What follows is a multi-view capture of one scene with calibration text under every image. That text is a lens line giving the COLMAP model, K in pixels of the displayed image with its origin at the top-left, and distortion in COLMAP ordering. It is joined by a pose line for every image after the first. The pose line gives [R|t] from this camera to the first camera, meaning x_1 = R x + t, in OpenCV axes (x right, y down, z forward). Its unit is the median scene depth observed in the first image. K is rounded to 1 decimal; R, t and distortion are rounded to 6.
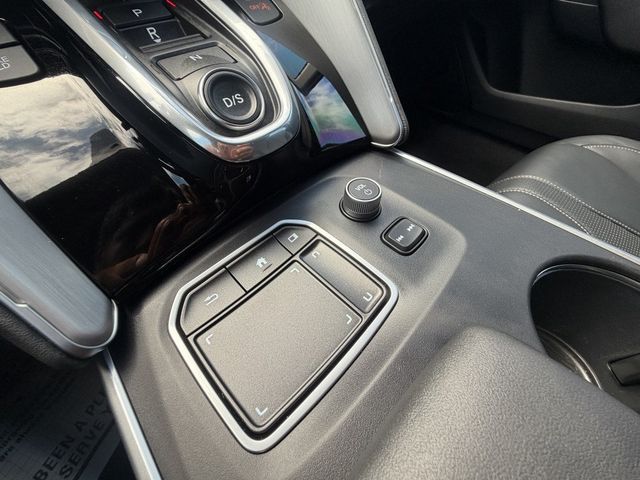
lens RADIAL K [[257.5, 0, 319.1], [0, 257.5, 237.8], [0, 0, 1]] dist [-0.002931, -0.001415]
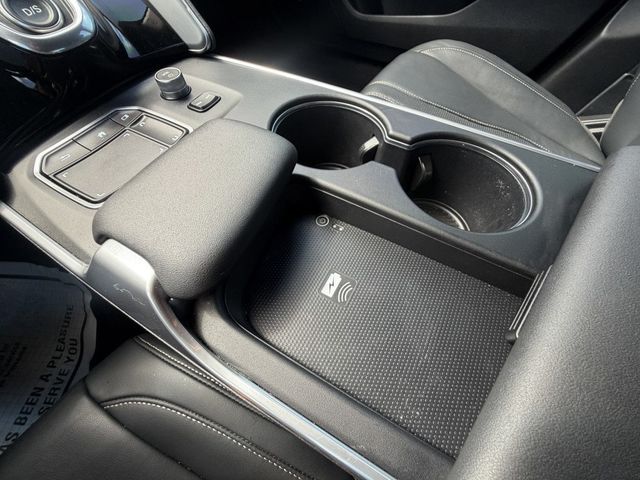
lens RADIAL K [[257.5, 0, 321.4], [0, 257.5, 240.9], [0, 0, 1]] dist [-0.002931, -0.001415]
pose [[0.961924, -0.236325, 0.137305, 0.442321], [0.216771, 0.965635, 0.143384, 0.521783], [-0.166472, -0.108161, 0.980096, -0.480450]]
